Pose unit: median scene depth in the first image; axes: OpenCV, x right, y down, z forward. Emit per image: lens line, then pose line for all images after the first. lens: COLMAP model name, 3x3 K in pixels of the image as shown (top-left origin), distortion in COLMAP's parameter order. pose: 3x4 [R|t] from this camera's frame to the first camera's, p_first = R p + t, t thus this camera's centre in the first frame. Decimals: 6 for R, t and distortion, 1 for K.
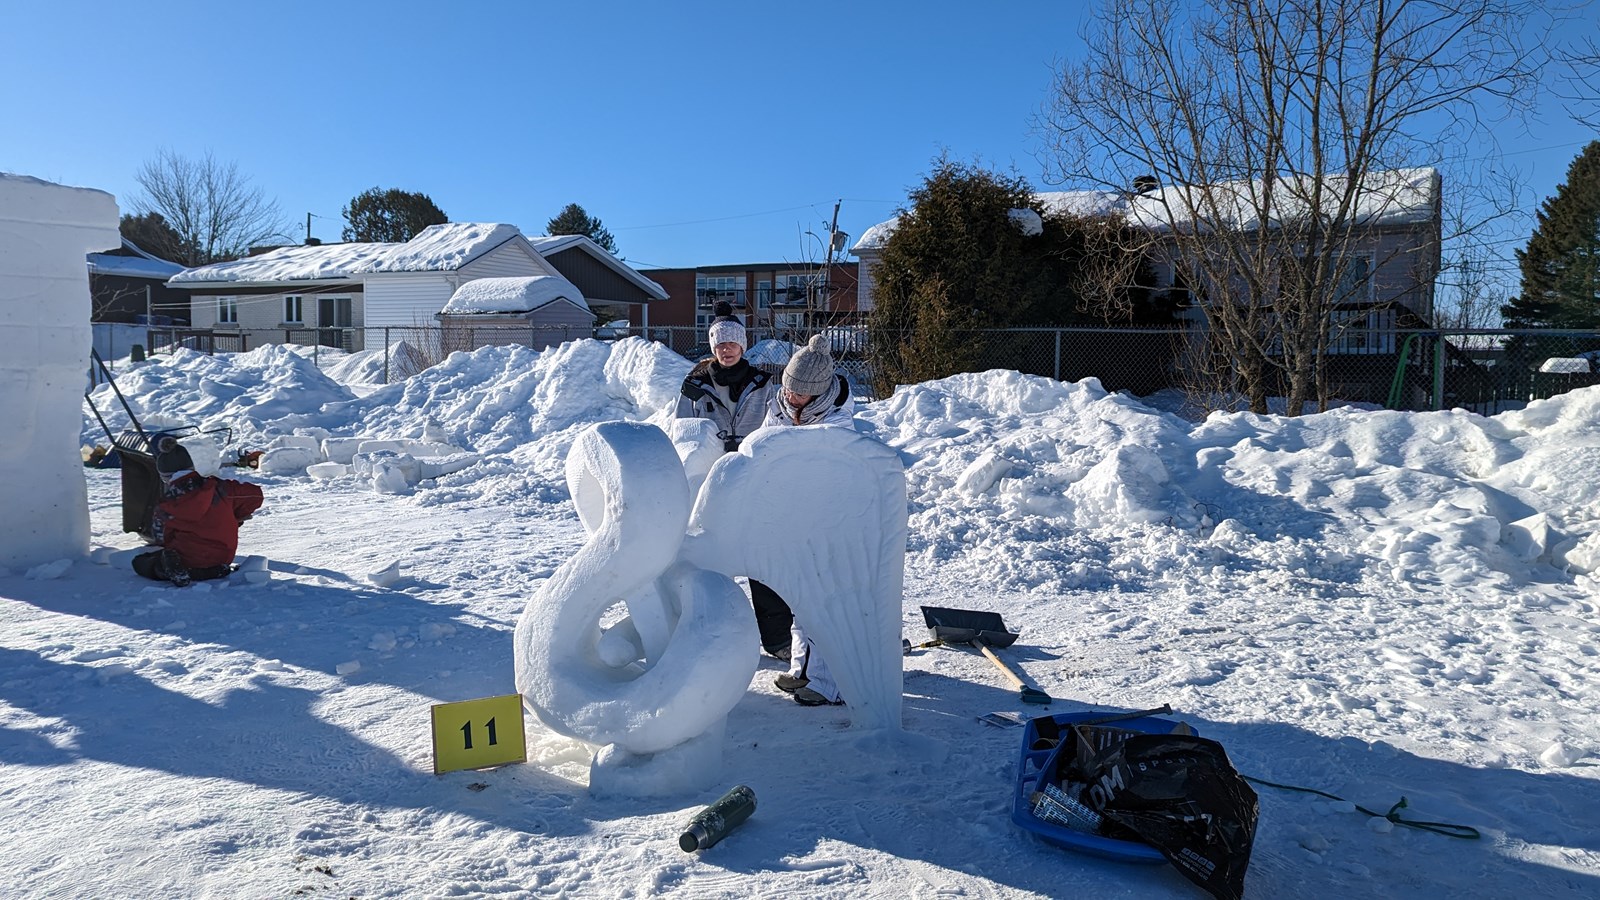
lens RADIAL K [[1141.9, 0, 800.0], [0, 1141.9, 450.0], [0, 0, 1]] dist [0.076876, -0.070570]
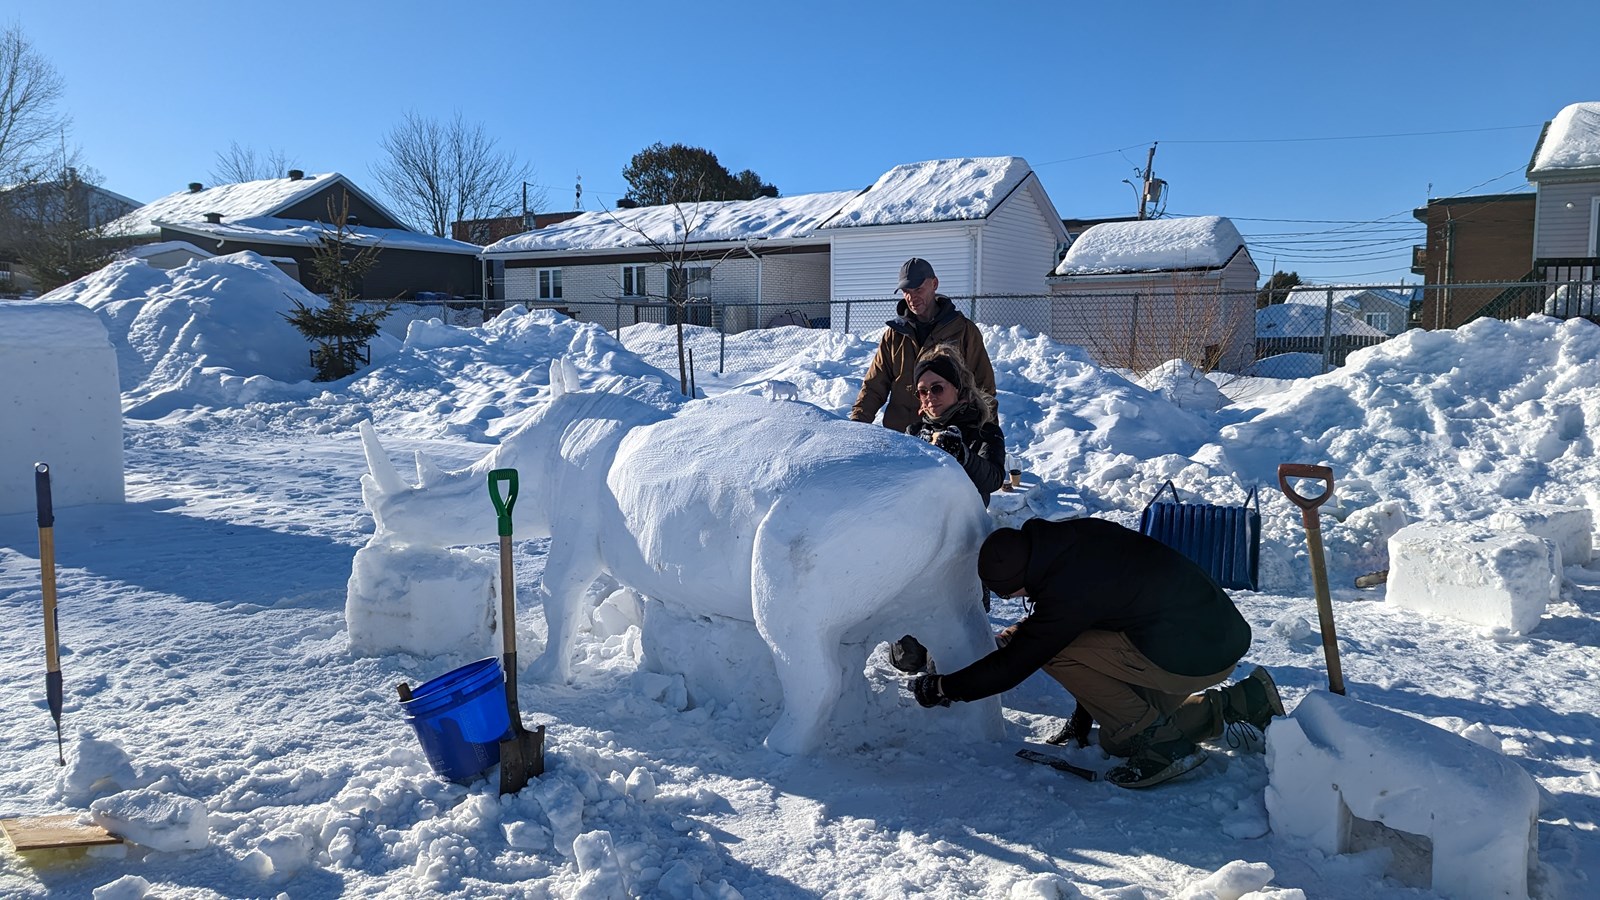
lens RADIAL K [[1141.9, 0, 800.0], [0, 1141.9, 450.0], [0, 0, 1]] dist [0.076876, -0.070570]
pose [[0.995327, -0.004564, -0.096458, -0.246105], [0.007082, 0.999642, 0.025786, -0.019245], [0.096306, -0.026348, 0.995003, 0.176815]]
